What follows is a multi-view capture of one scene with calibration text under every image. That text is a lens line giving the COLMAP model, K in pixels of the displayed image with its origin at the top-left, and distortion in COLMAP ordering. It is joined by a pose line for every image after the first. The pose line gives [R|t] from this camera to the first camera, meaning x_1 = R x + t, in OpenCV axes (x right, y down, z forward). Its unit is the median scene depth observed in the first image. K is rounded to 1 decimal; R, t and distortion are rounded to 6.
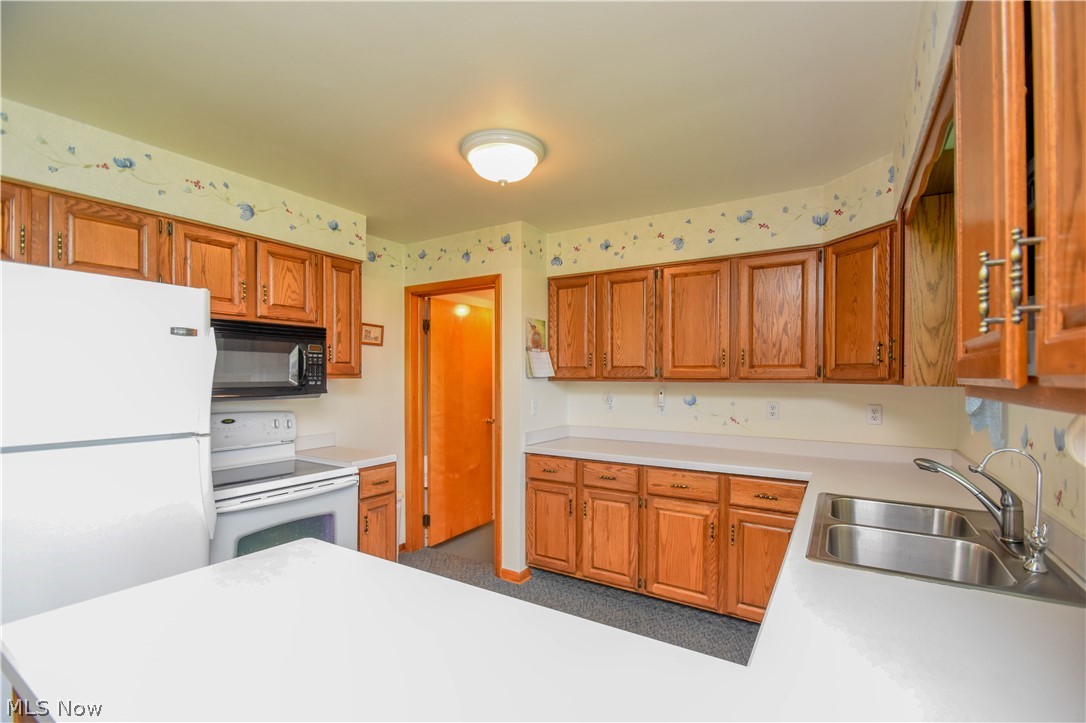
lens RADIAL K [[488.9, 0, 541.2], [0, 488.9, 366.6], [0, 0, 1]] dist [-0.003123, -0.007789]
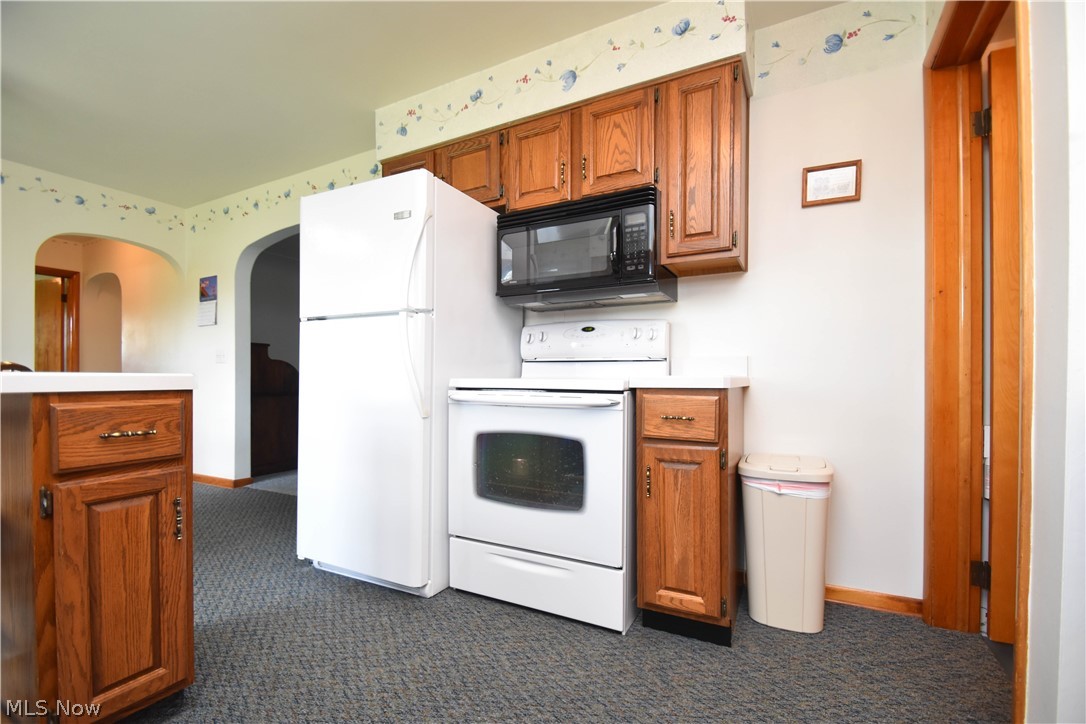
lens RADIAL K [[488.9, 0, 537.3], [0, 488.9, 383.9], [0, 0, 1]] dist [-0.003123, -0.007789]
pose [[0.049932, 0.011452, -0.998687, 0.241326], [0.009592, 0.999883, 0.011946, 0.194323], [0.998707, -0.010176, 0.049816, 0.832633]]
